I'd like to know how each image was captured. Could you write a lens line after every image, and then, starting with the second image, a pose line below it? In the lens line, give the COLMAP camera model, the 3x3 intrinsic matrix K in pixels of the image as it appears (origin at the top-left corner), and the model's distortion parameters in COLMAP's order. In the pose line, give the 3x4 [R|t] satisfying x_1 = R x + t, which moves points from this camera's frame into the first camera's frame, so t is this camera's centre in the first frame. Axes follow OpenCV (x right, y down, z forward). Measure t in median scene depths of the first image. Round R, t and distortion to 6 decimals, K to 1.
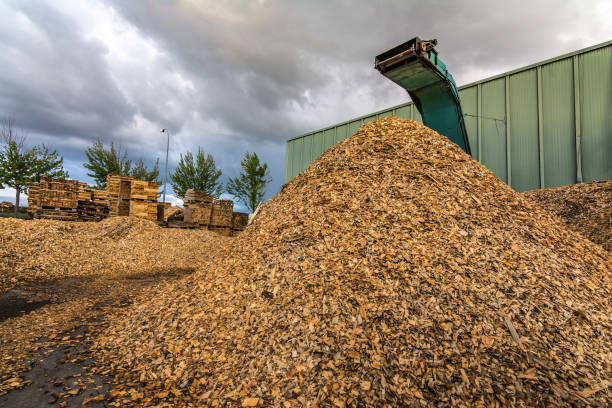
lens RADIAL K [[297.4, 0, 306.0], [0, 297.4, 204.0], [0, 0, 1]] dist [0.001440, 0.000992]
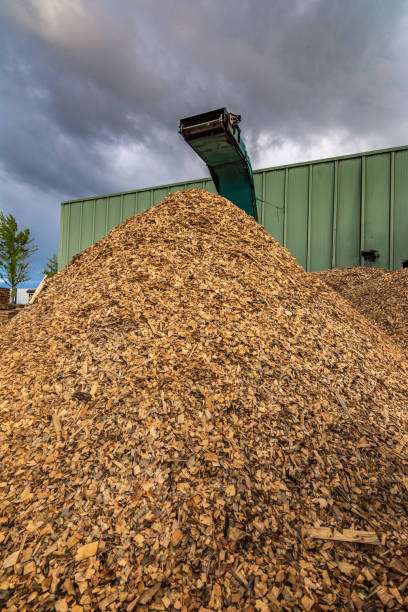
lens RADIAL K [[298.1, 0, 204.0], [0, 298.1, 306.0], [0, 0, 1]] dist [0.000630, 0.000902]
pose [[0.917578, -0.007335, 0.397487, -0.161231], [-0.026531, 0.996471, 0.079634, -0.000019], [-0.396669, -0.083617, 0.914146, 0.204226]]
